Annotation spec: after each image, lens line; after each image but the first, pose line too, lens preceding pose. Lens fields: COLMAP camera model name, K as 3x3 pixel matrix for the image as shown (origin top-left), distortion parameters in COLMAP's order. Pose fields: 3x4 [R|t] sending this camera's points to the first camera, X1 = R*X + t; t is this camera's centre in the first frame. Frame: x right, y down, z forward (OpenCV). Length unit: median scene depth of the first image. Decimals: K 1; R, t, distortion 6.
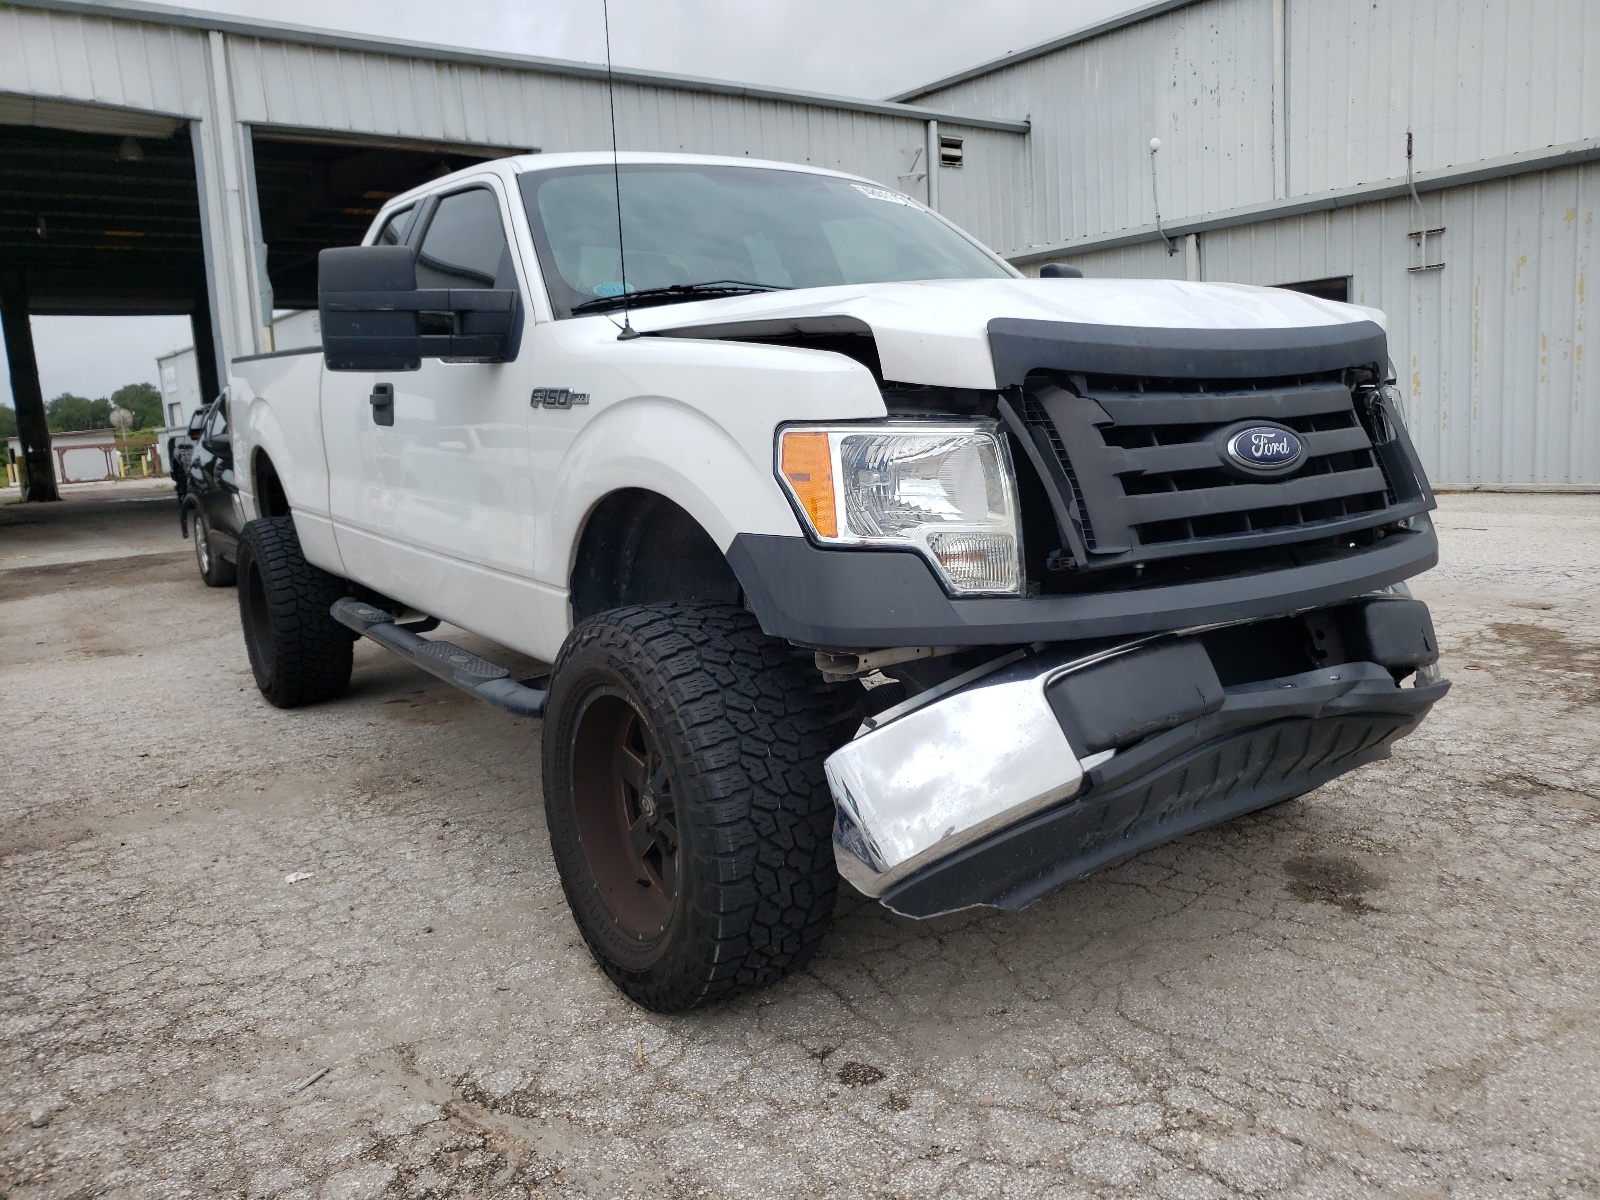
lens RADIAL K [[1309.6, 0, 832.5], [0, 1309.6, 604.5], [0, 0, 1]] dist [-0.046411, 0.097475]
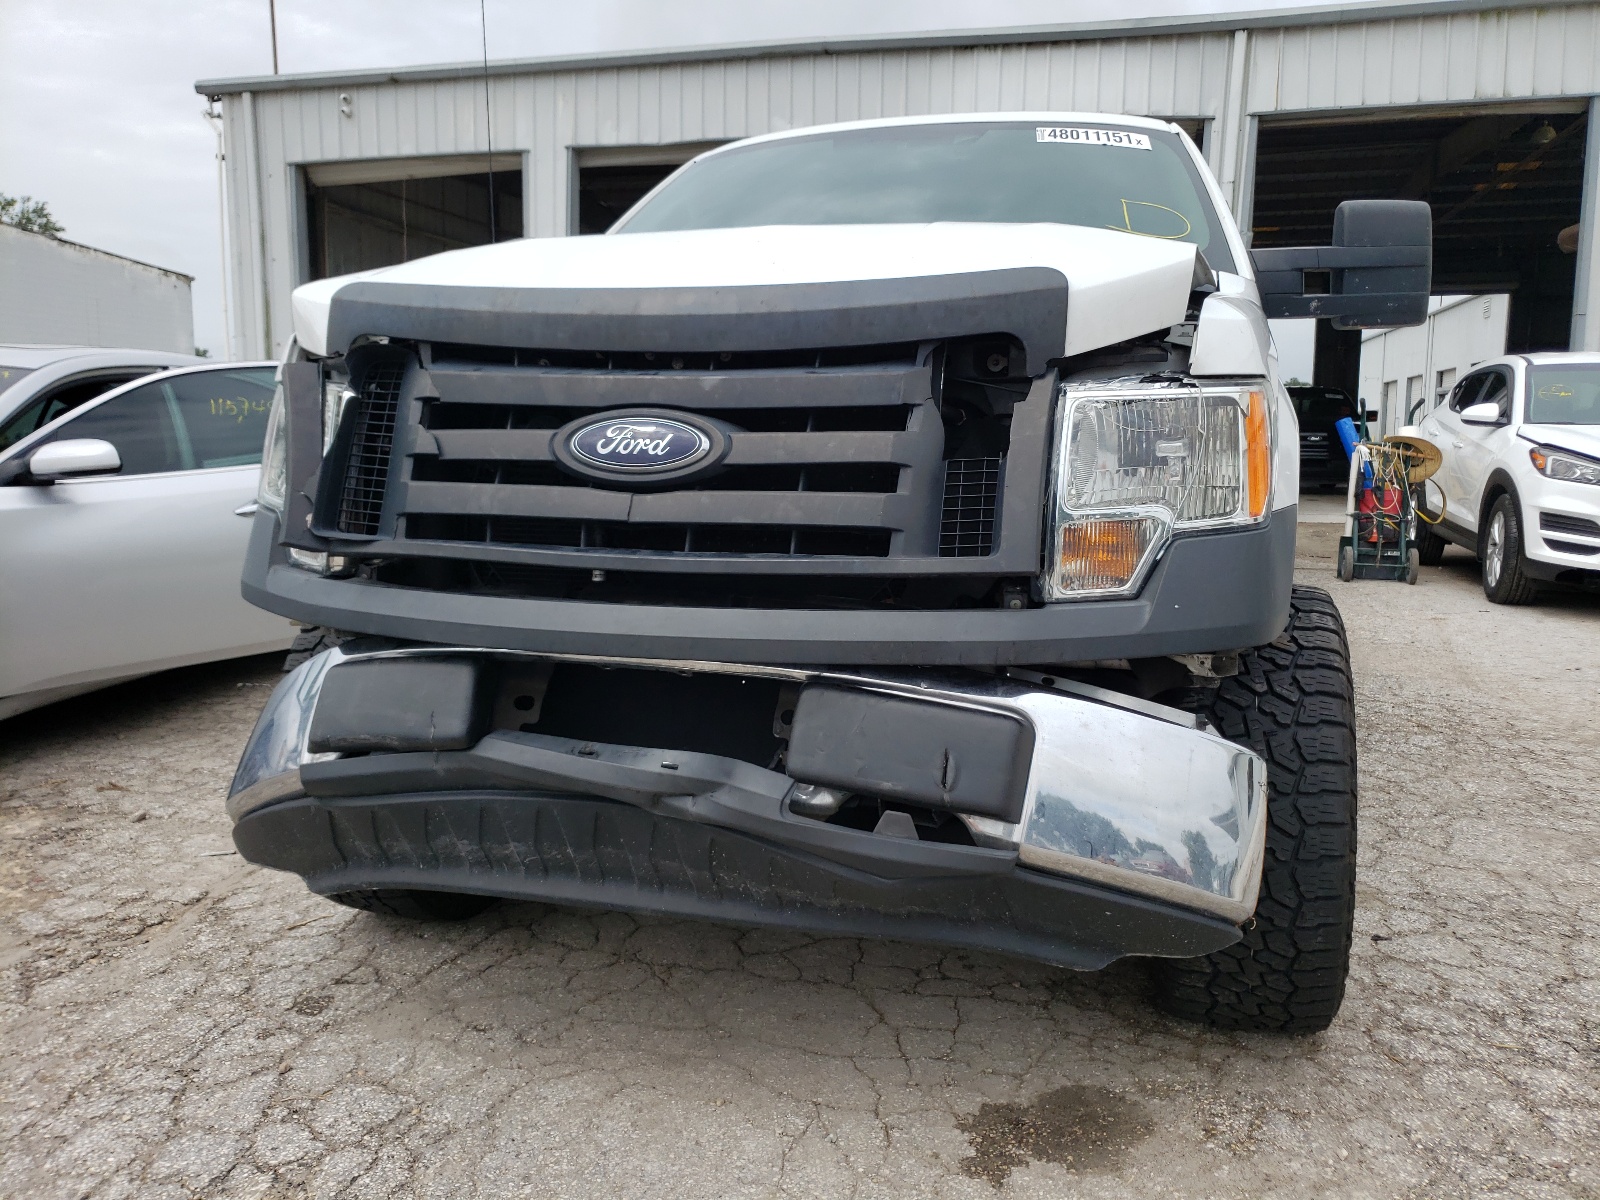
lens RADIAL K [[1309.6, 0, 832.5], [0, 1309.6, 604.5], [0, 0, 1]] dist [-0.046411, 0.097475]
pose [[0.609872, 0.165020, -0.775129, 1.002719], [-0.159666, 0.983610, 0.083779, -0.110057], [0.776249, 0.072668, 0.626224, 0.618327]]
